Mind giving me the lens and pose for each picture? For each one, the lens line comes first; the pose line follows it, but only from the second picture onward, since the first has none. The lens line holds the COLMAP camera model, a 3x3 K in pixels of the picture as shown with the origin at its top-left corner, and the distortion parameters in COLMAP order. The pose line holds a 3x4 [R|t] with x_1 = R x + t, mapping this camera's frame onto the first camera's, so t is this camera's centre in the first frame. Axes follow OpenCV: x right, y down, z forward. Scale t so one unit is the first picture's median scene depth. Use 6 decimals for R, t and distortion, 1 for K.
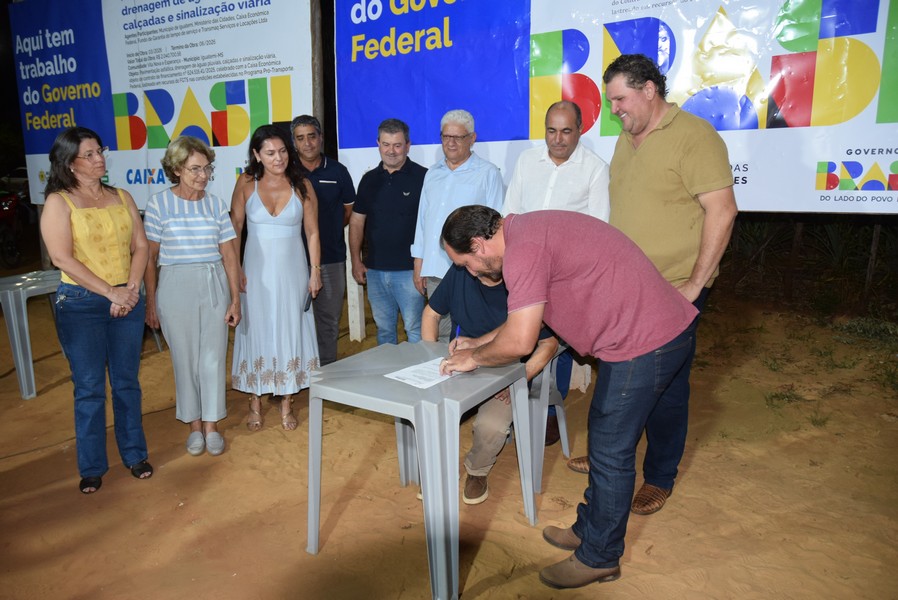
lens RADIAL K [[671.5, 0, 451.1], [0, 671.5, 305.1], [0, 0, 1]] dist [-0.037666, 0.019736]
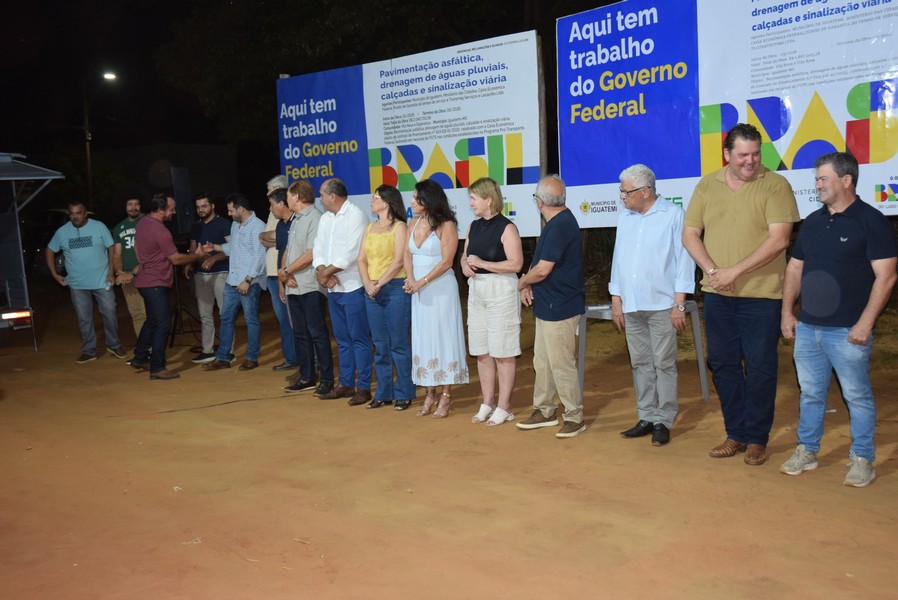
lens RADIAL K [[991.5, 0, 447.3], [0, 991.5, 303.5], [0, 0, 1]] dist [-0.048941, 0.060161]
pose [[0.977745, -0.019926, -0.208851, 0.014573], [-0.000451, 0.995277, -0.097071, 0.163083], [0.209799, 0.095005, 0.973118, -0.814752]]
